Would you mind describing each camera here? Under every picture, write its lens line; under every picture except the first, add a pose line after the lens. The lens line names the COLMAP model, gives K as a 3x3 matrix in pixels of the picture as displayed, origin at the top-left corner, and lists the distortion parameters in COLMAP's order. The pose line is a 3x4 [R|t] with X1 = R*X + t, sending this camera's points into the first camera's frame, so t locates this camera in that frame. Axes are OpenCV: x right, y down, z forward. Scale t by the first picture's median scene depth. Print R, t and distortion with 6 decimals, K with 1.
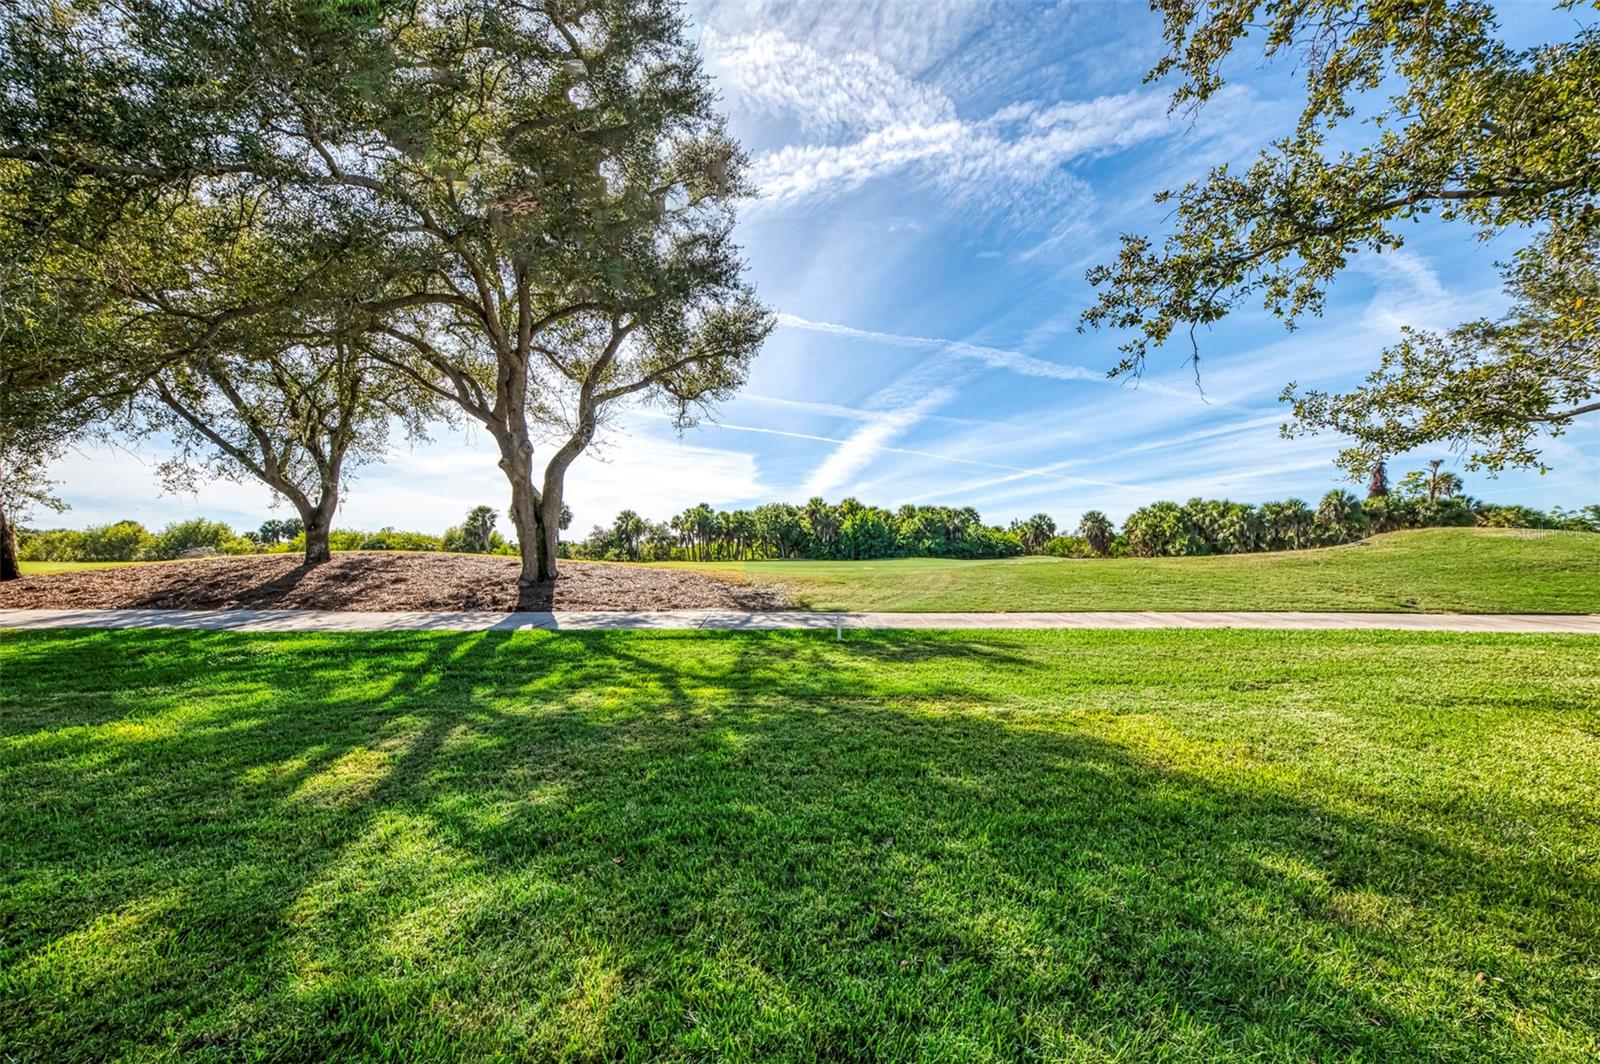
lens RADIAL K [[568.7, 0, 803.9], [0, 568.7, 544.4], [0, 0, 1]] dist [-0.001785, -0.000385]
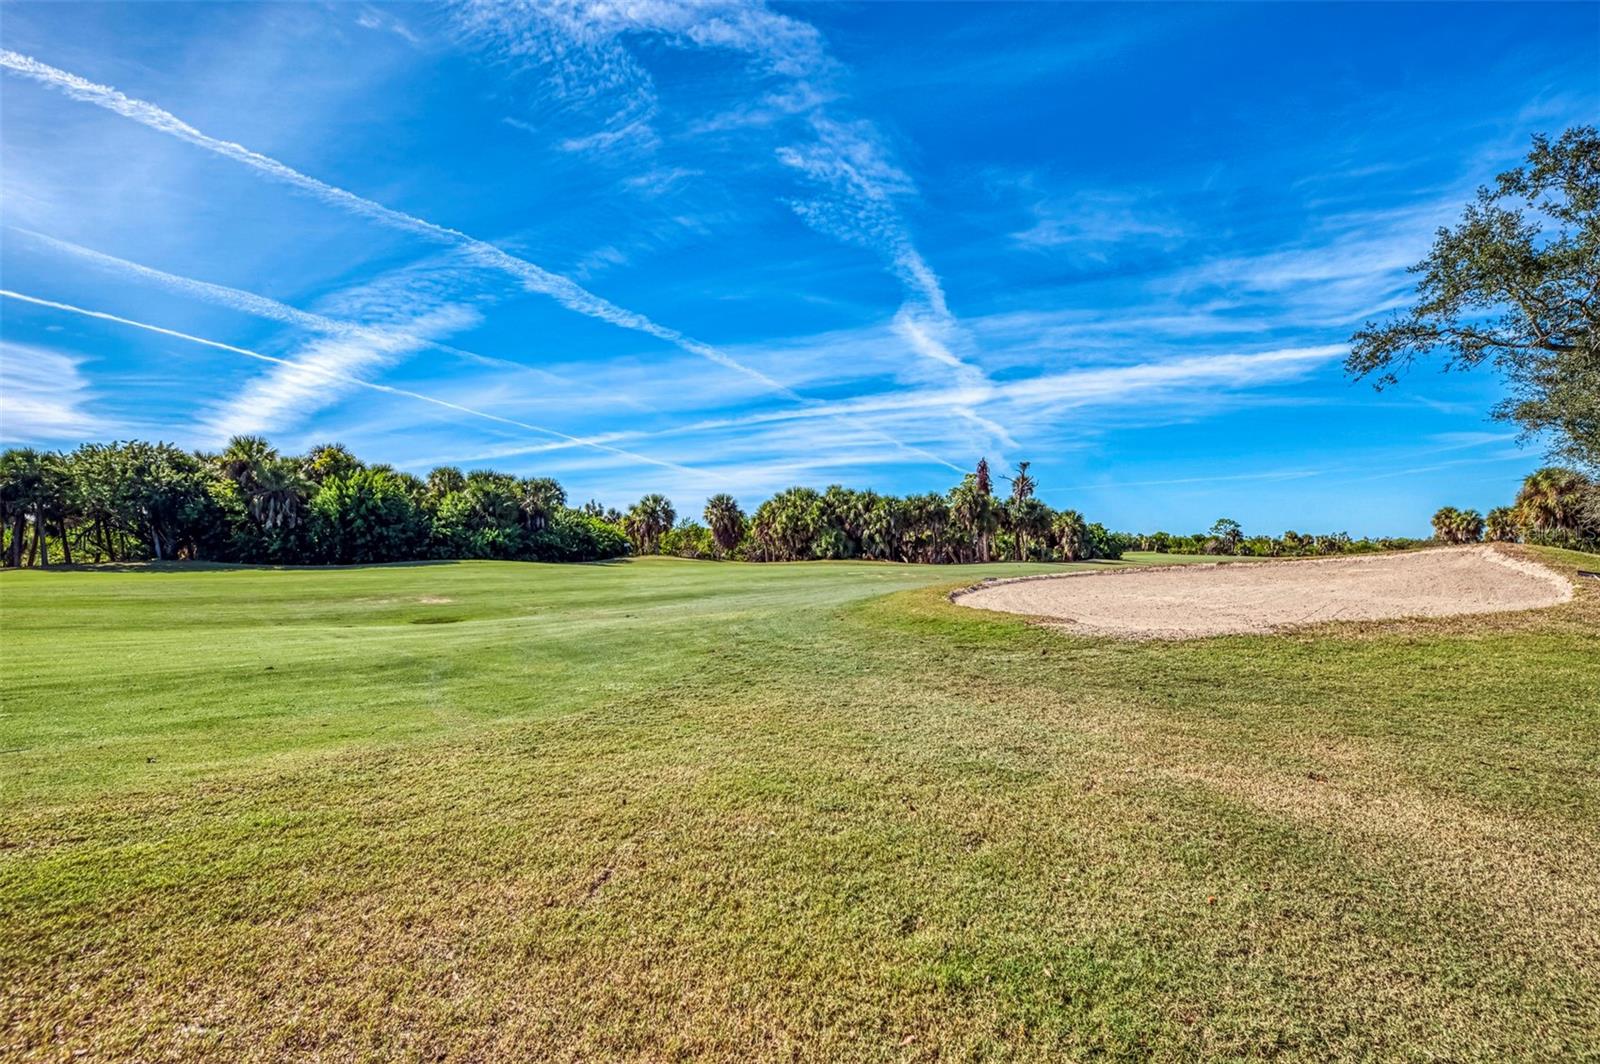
lens RADIAL K [[767.6, 0, 820.0], [0, 767.6, 569.0], [0, 0, 1]] dist [0.019853, 0.000364]
pose [[0.778451, -0.008411, 0.627649, -0.016522], [-0.018775, 0.999151, 0.036675, -0.002318], [-0.627424, -0.040334, 0.777632, 0.159601]]
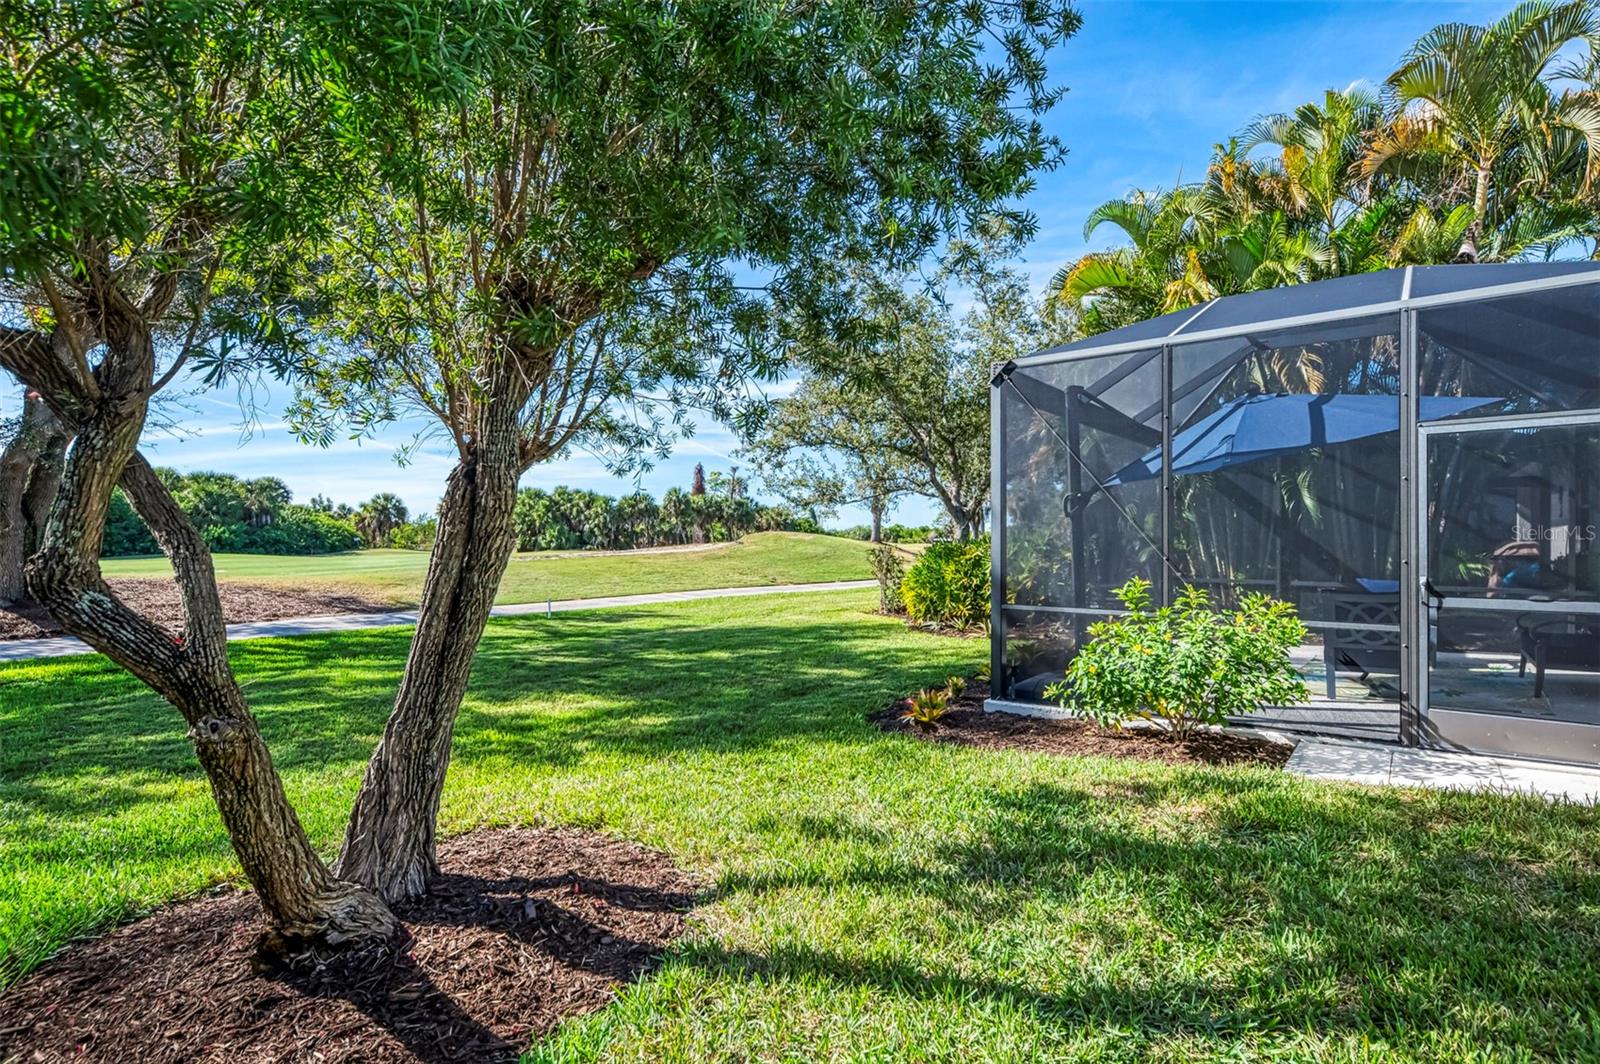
lens RADIAL K [[767.6, 0, 803.0], [0, 767.6, 541.5], [0, 0, 1]] dist [0.019853, 0.000364]
pose [[0.583697, 0.000546, 0.811971, -0.104912], [-0.010989, 0.999913, 0.007228, -0.004063], [-0.811897, -0.013142, 0.583652, -0.058054]]
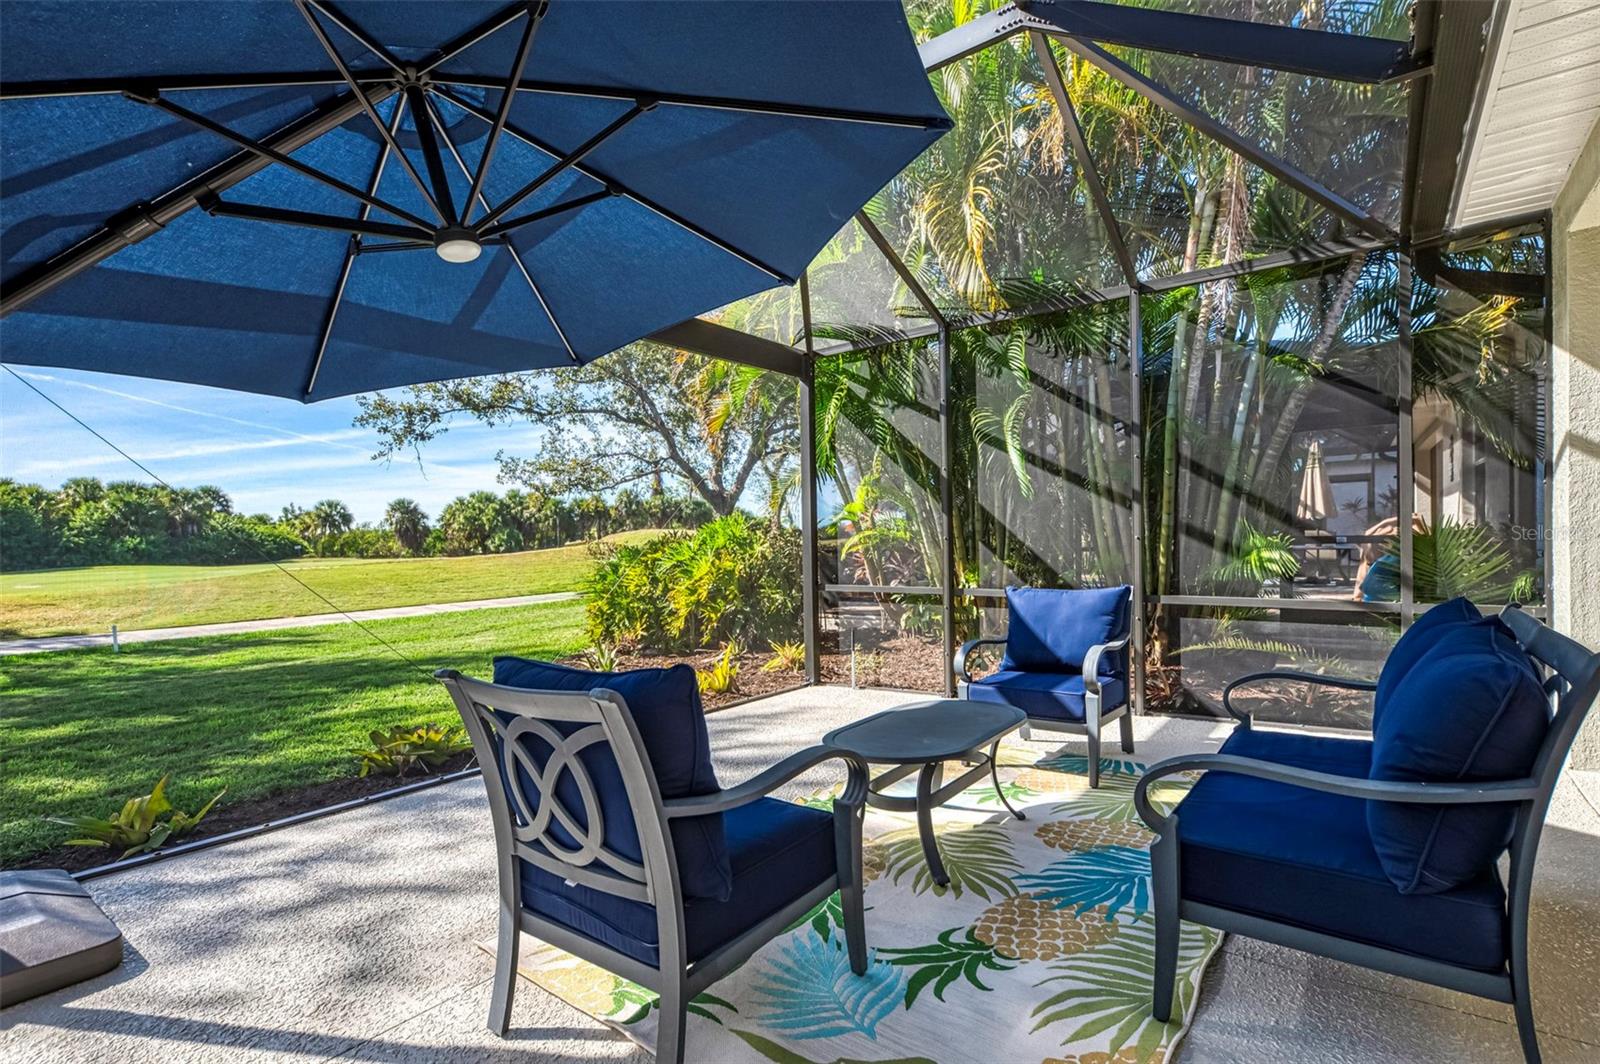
lens RADIAL K [[730.5, 0, 801.3], [0, 730.5, 549.4], [0, 0, 1]] dist [0.016403, -0.001841]
pose [[0.570781, -0.023292, 0.820772, -0.030360], [0.010887, 0.999724, 0.020799, -0.003008], [-0.821030, -0.002936, 0.570877, -0.073493]]
